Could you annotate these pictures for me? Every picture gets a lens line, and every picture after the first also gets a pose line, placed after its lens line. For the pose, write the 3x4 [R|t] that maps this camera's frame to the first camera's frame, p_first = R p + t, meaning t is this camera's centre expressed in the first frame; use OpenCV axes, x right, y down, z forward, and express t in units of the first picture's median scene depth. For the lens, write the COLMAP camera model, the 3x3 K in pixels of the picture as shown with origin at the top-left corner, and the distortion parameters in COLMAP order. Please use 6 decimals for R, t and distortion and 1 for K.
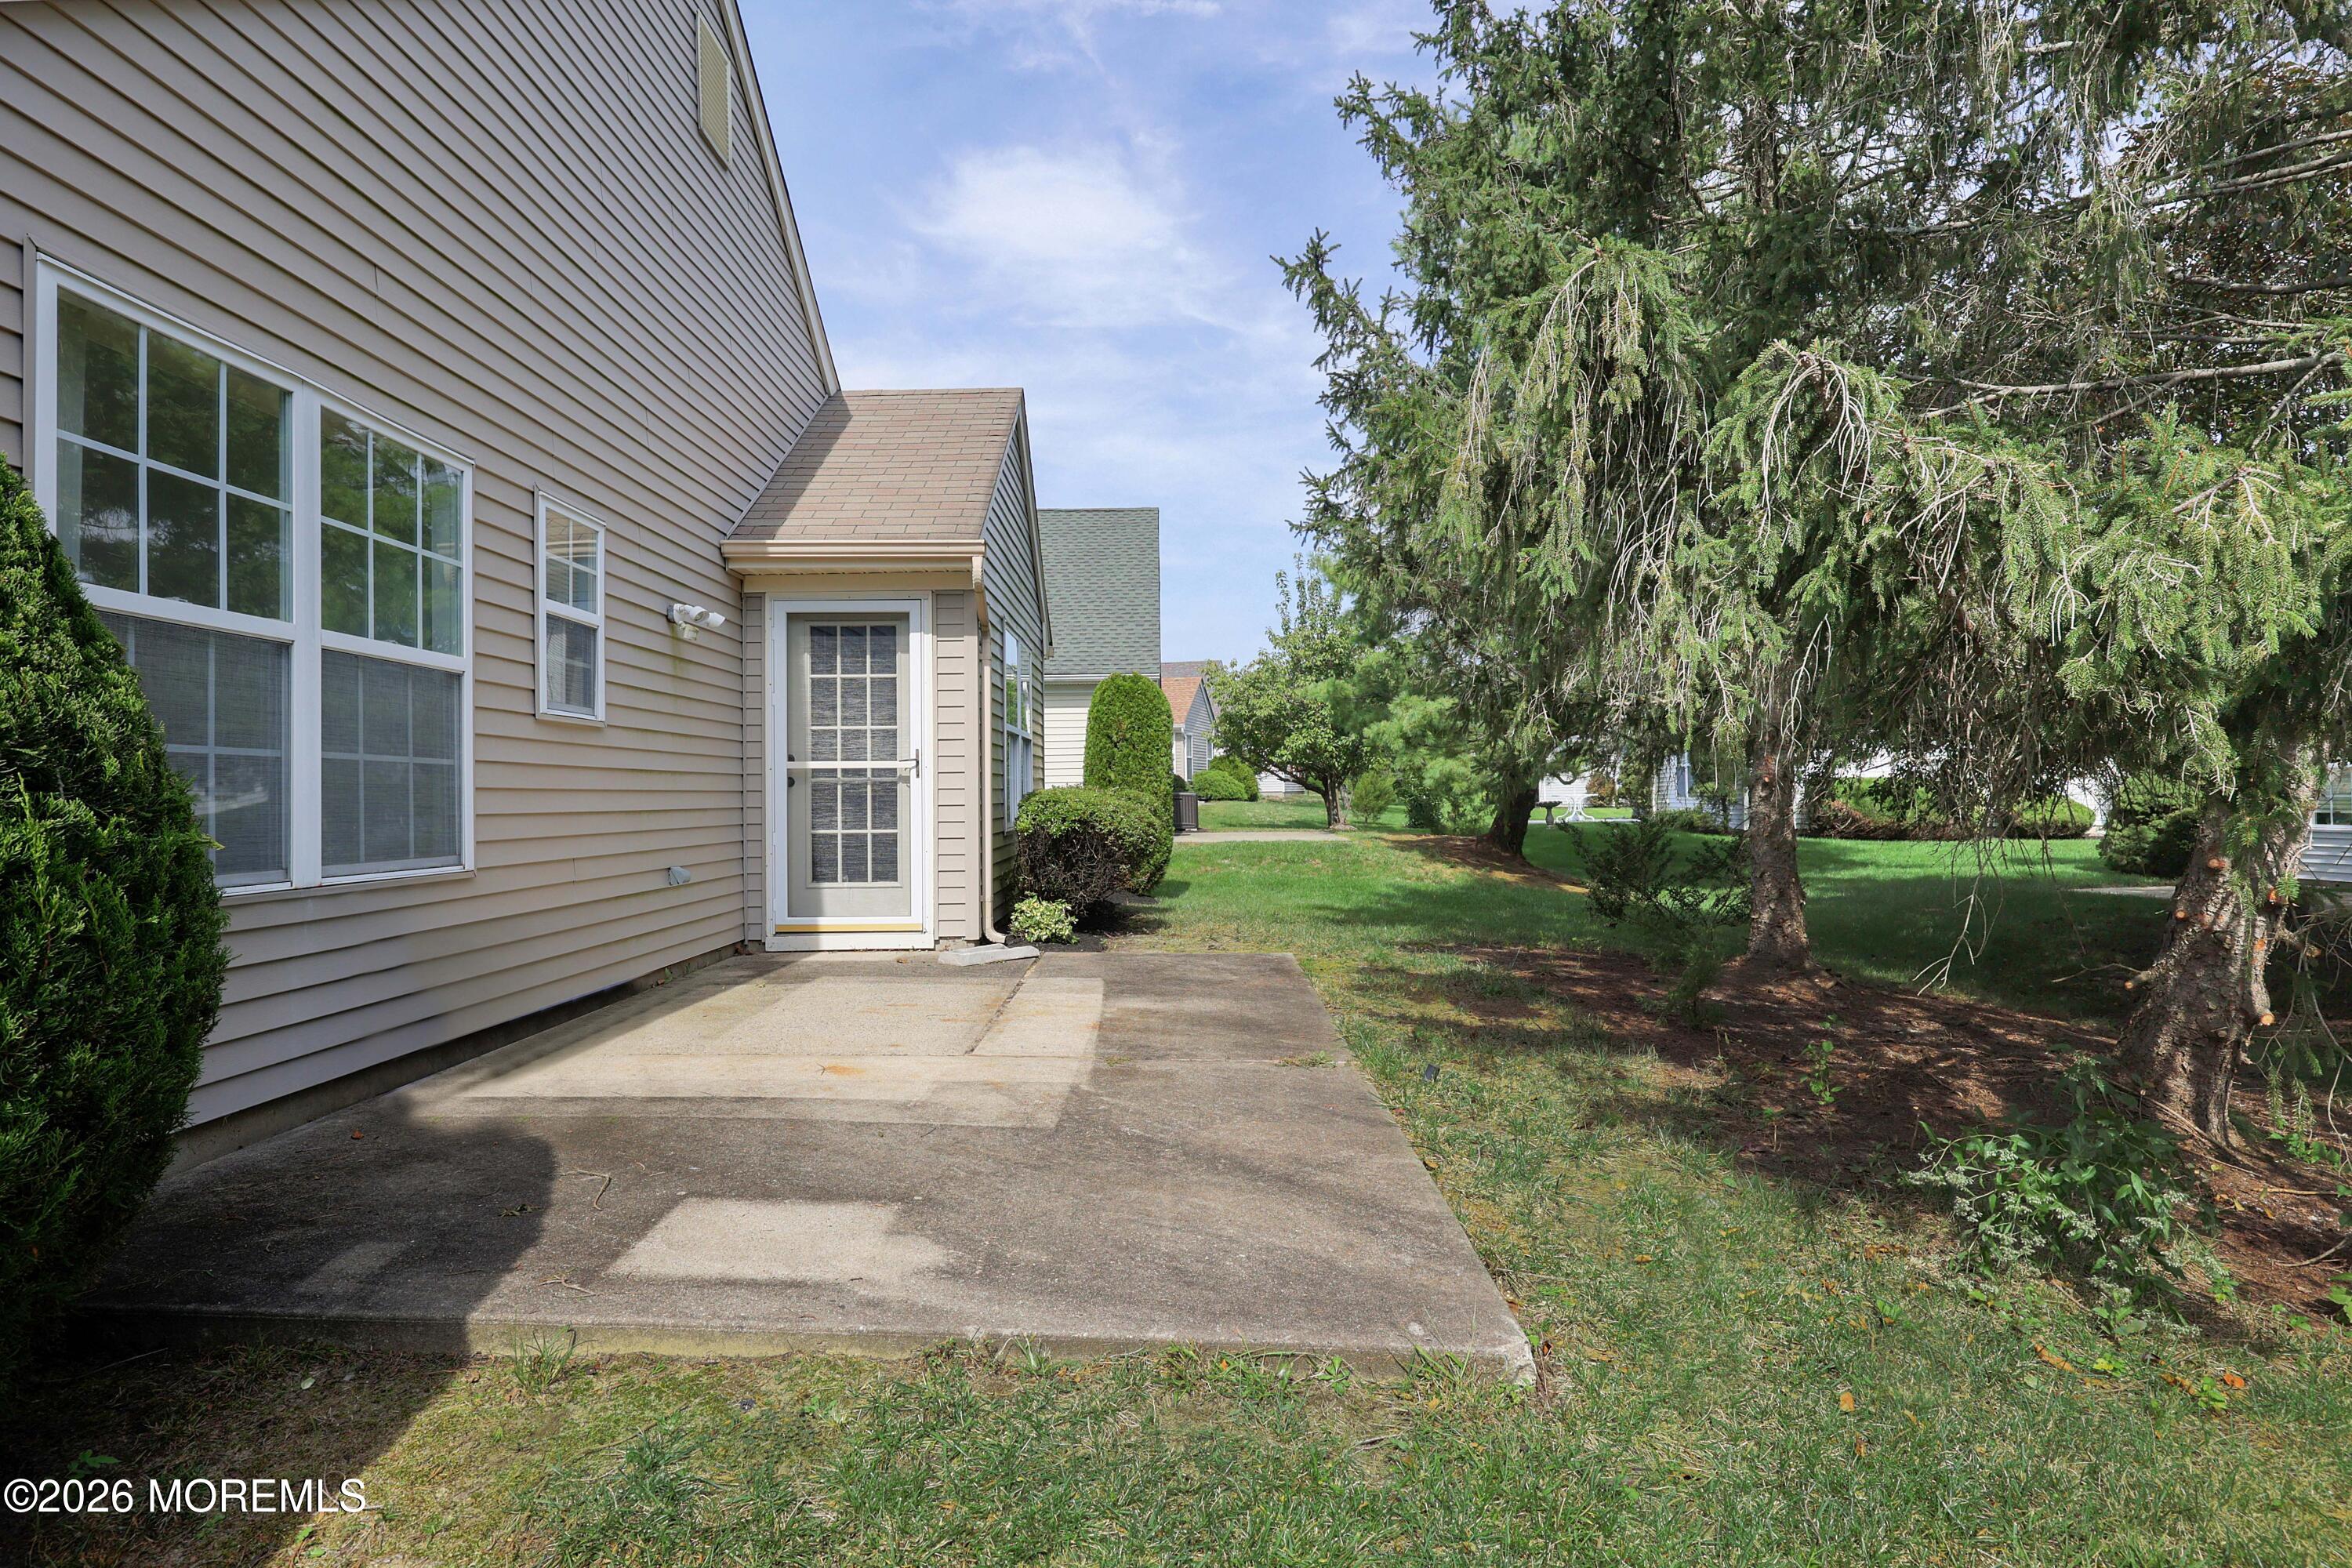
lens RADIAL K [[1290.0, 0, 1186.1], [0, 1290.0, 784.1], [0, 0, 1]] dist [0.000487, 0.000150]
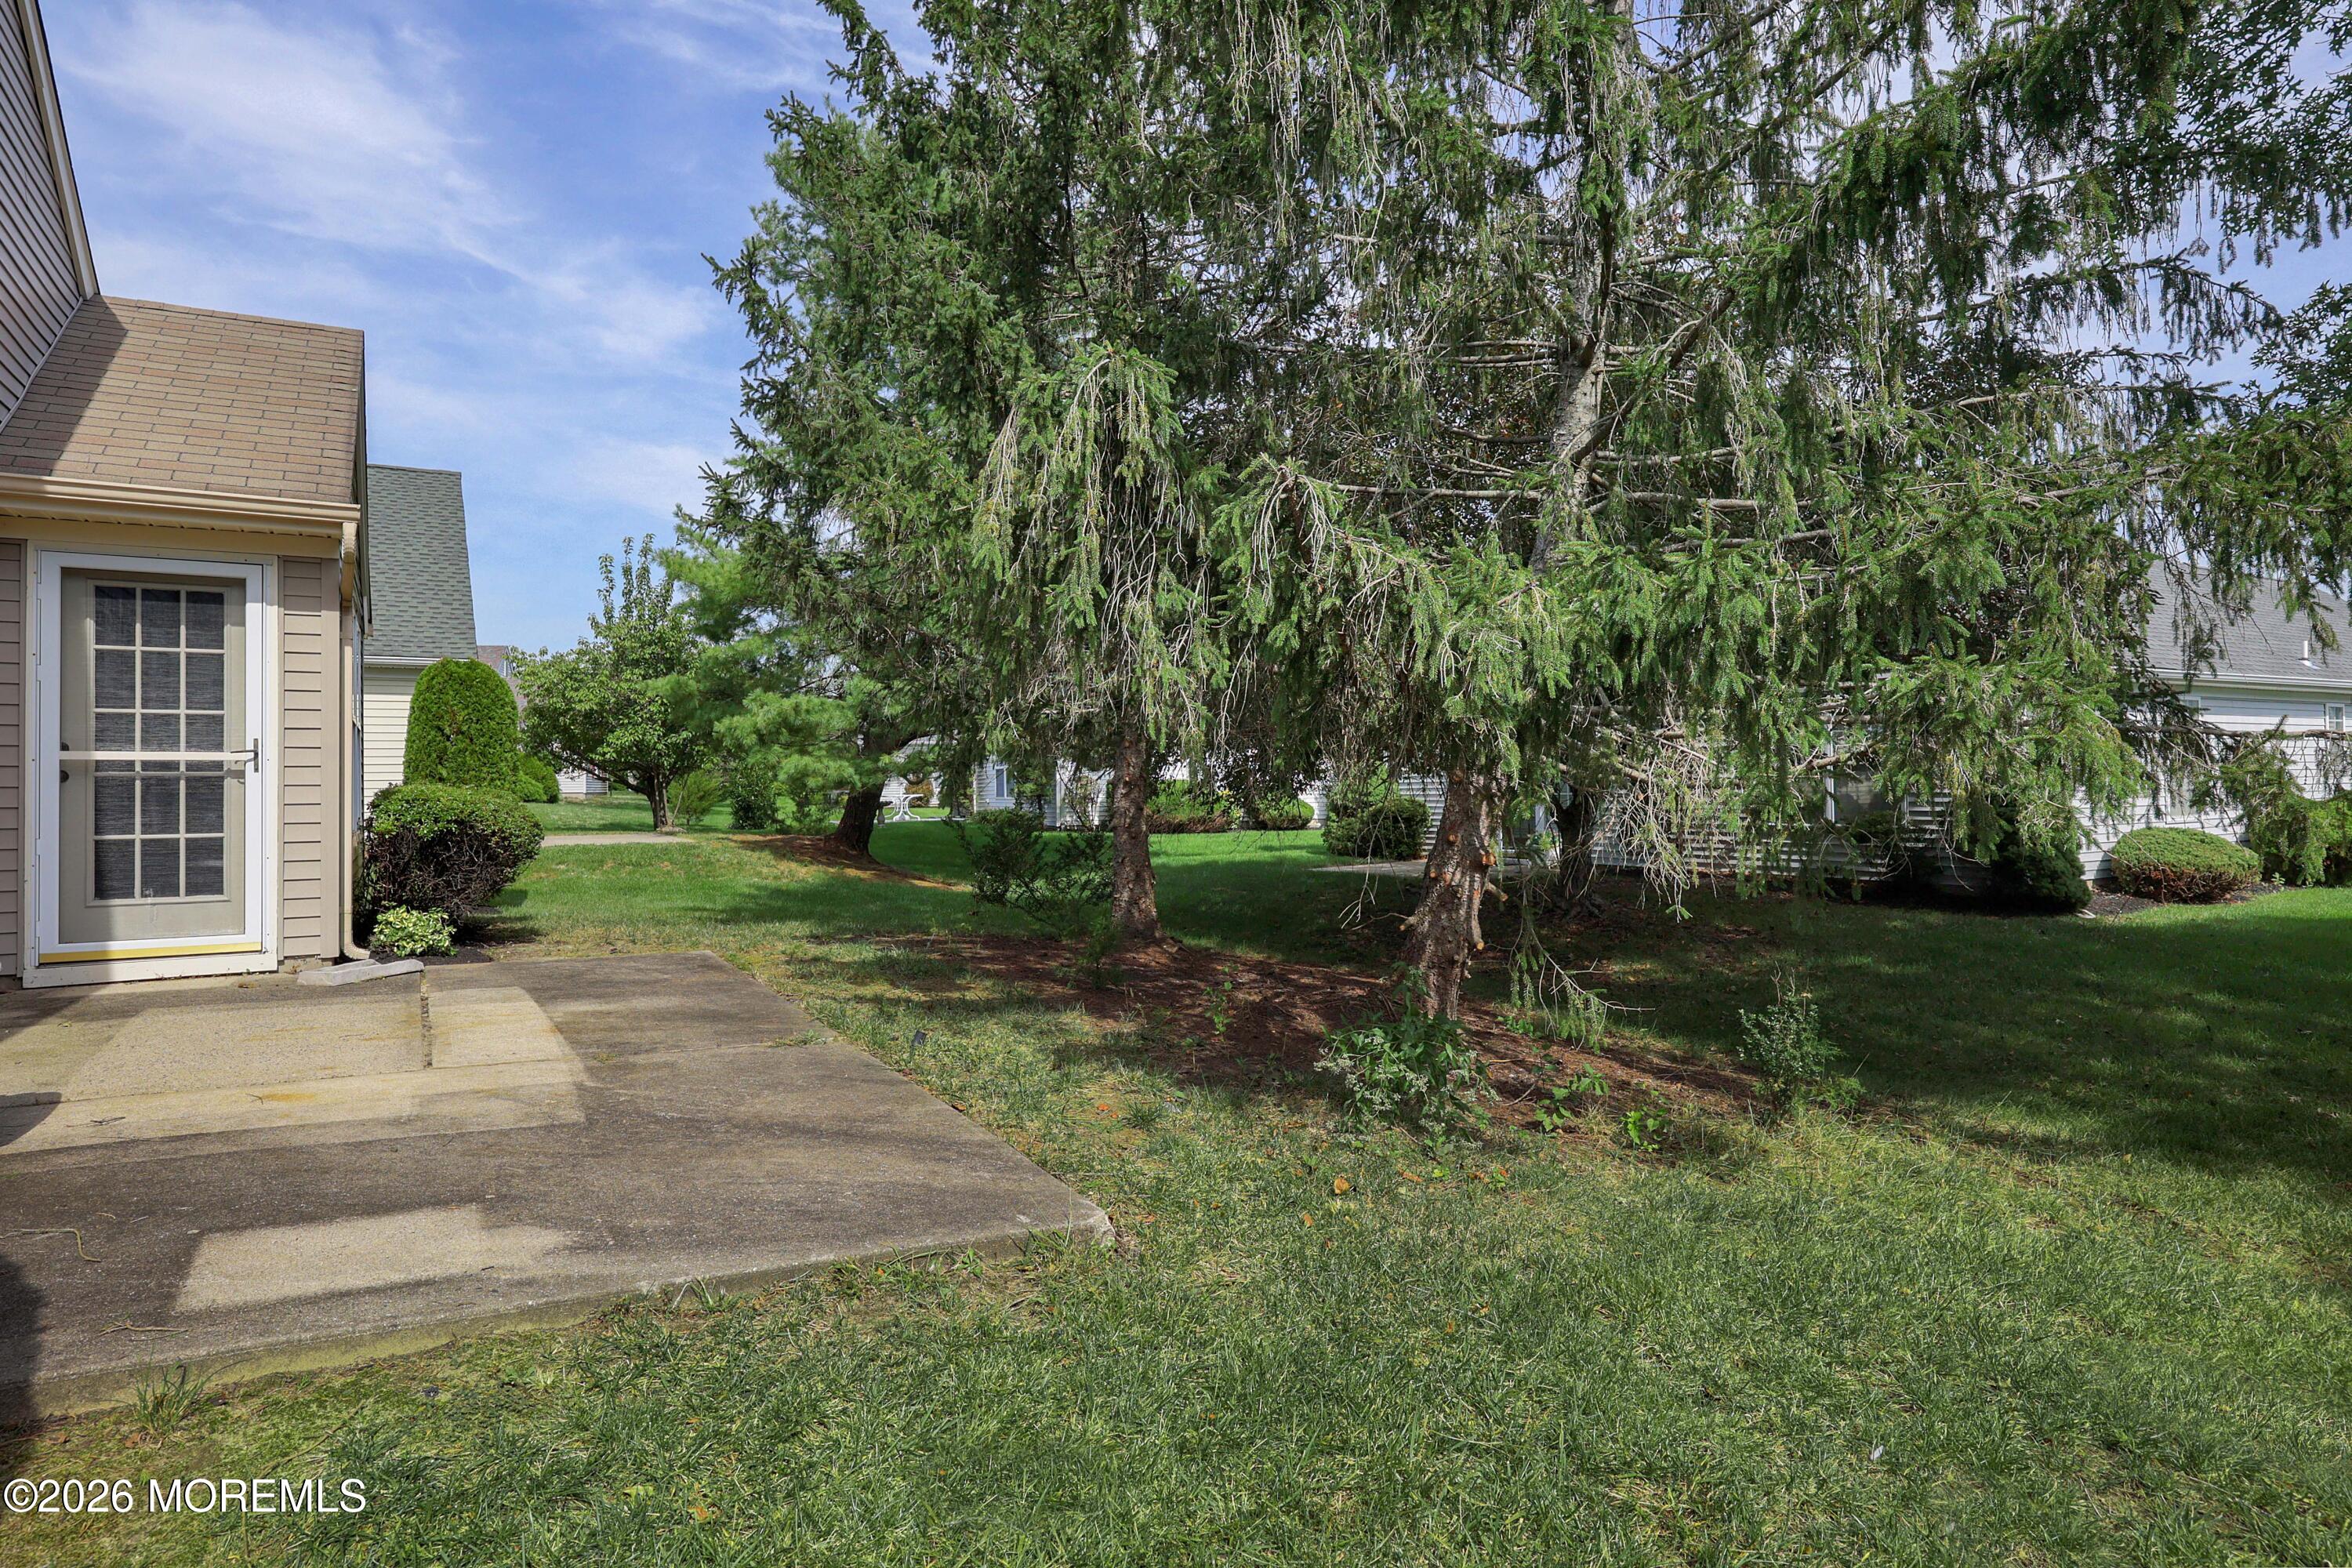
lens RADIAL K [[1292.8, 0, 1177.4], [0, 1292.8, 776.6], [0, 0, 1]] dist [-0.001497, -0.000322]
pose [[0.866764, 0.005481, 0.498688, -0.136931], [-0.002062, 0.999970, -0.007405, 0.004031], [-0.498714, 0.005390, 0.866750, -0.063947]]
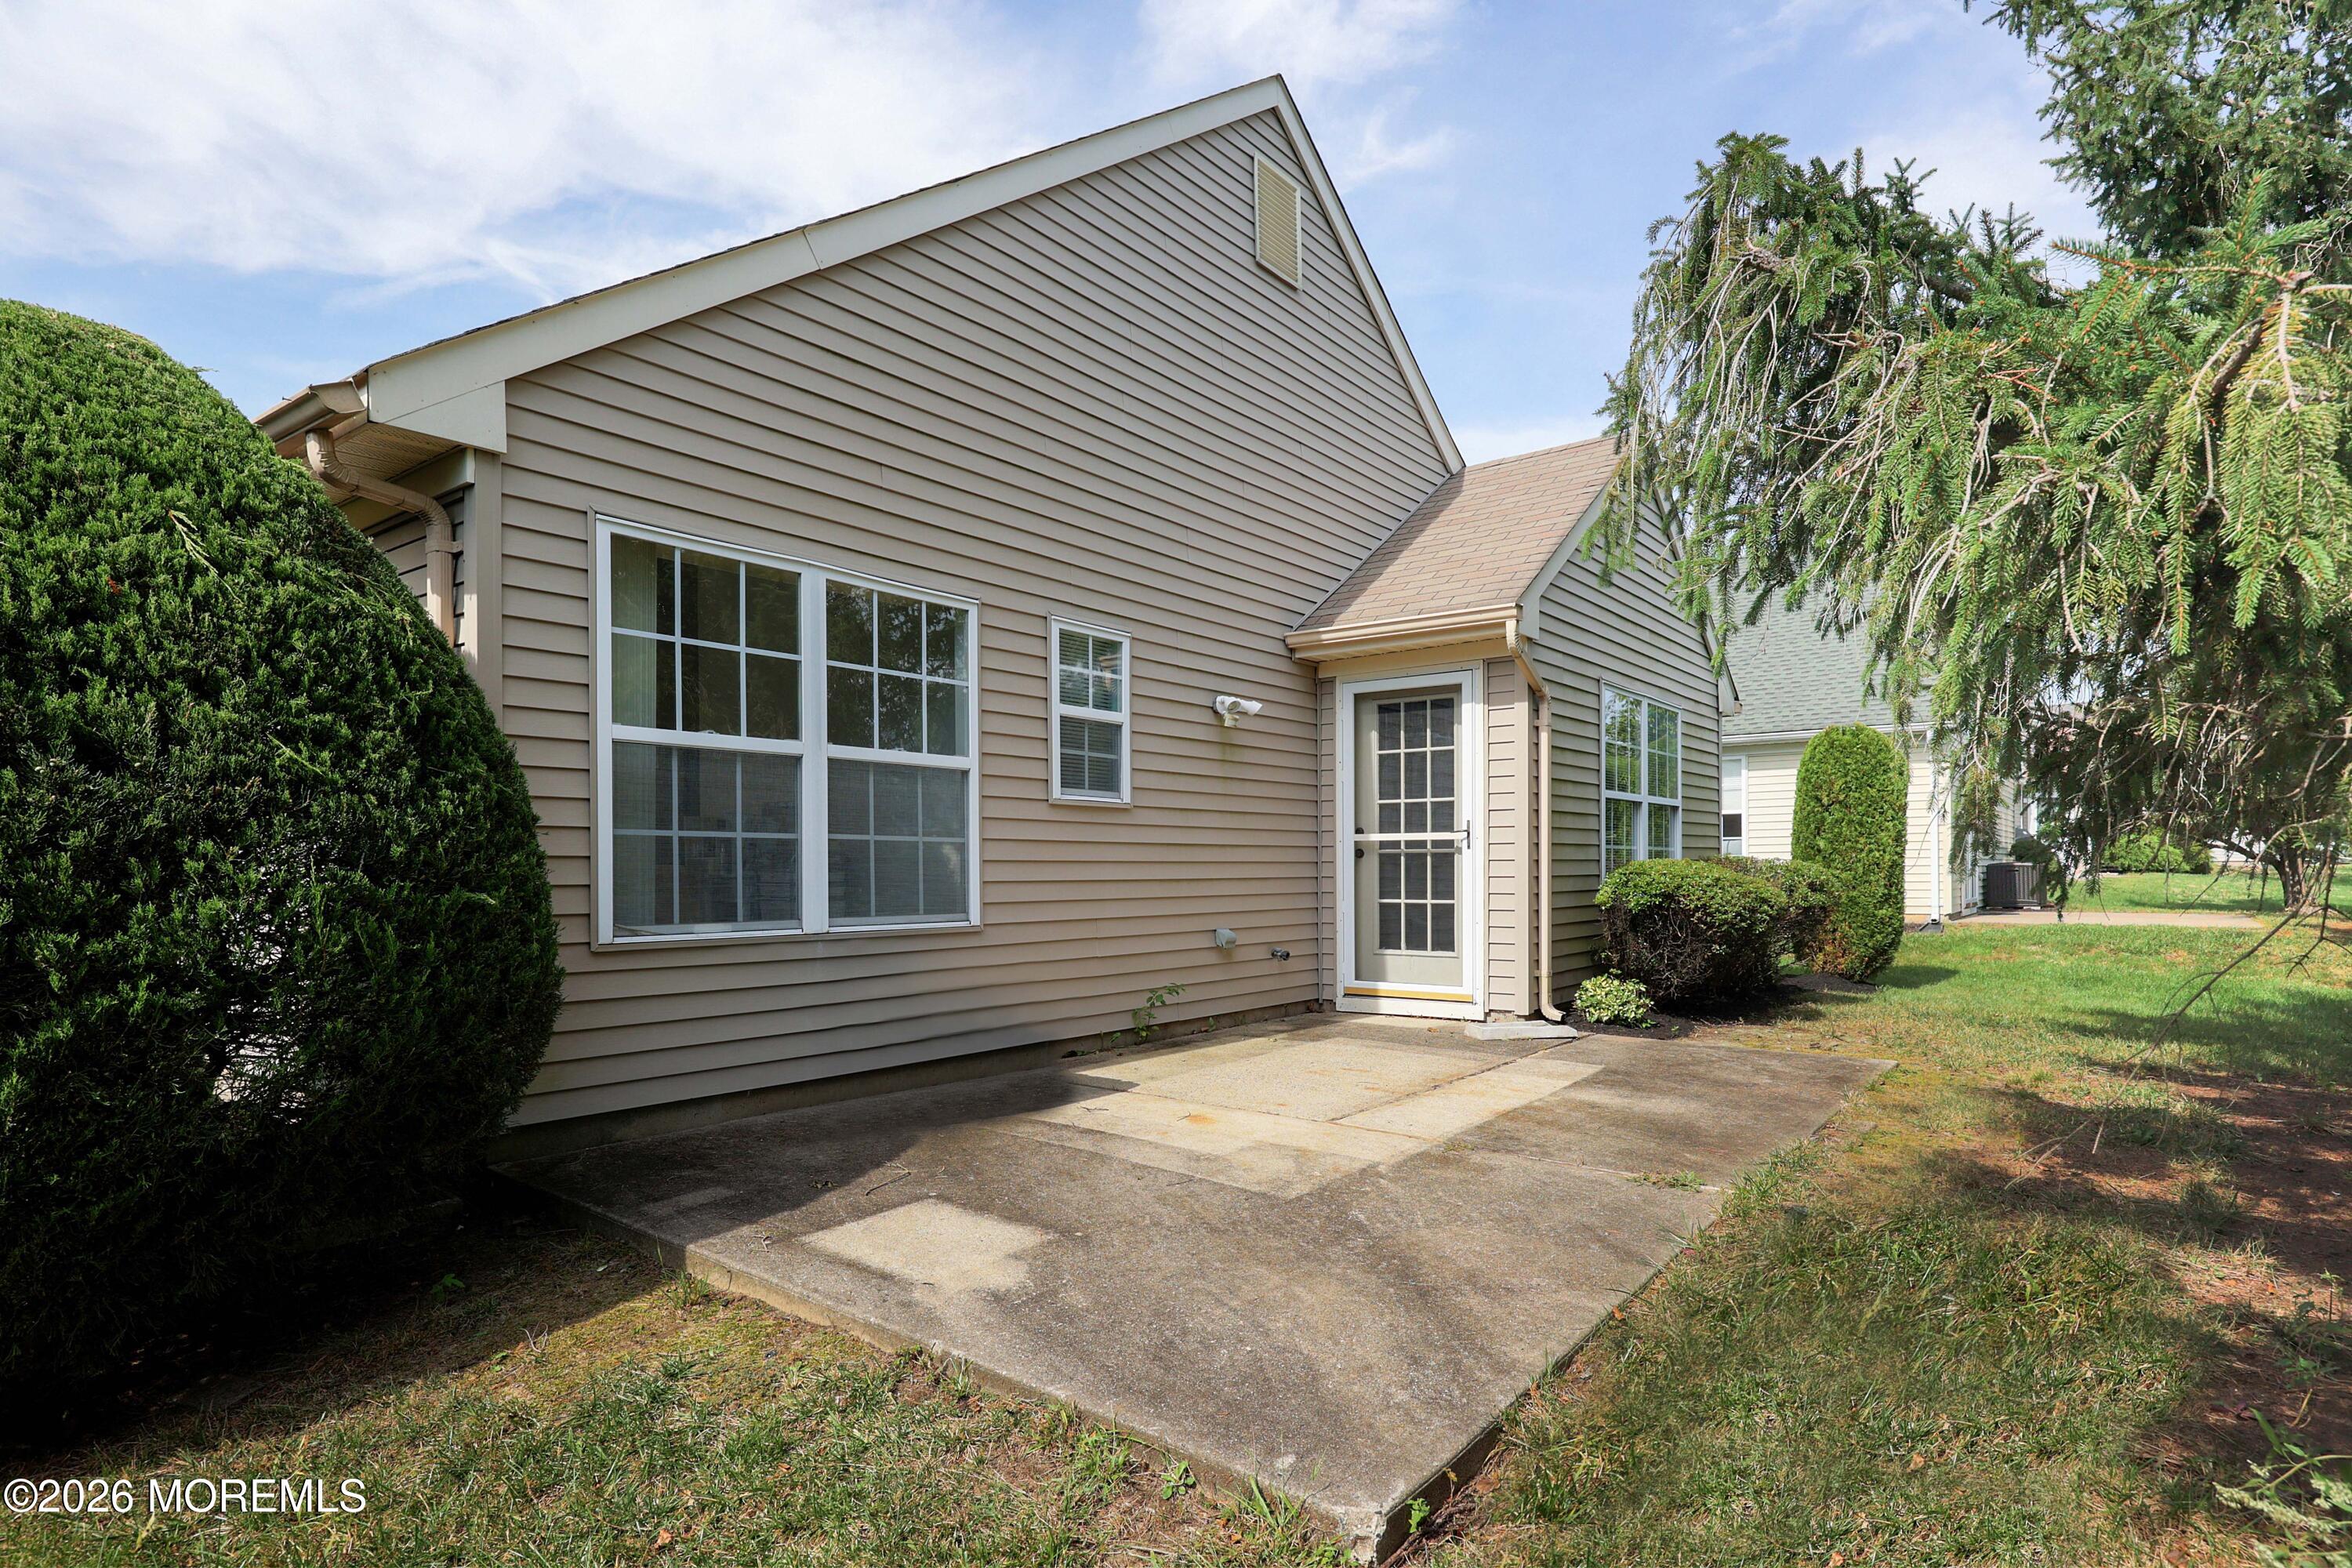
lens RADIAL K [[1267.5, 0, 1175.1], [0, 1267.5, 887.7], [0, 0, 1]] dist [0.000766, 0.000596]
pose [[0.782543, 0.014690, -0.622423, 0.292992], [0.002607, 0.999636, 0.026871, -0.002528], [0.622591, -0.022651, 0.782219, 0.115900]]
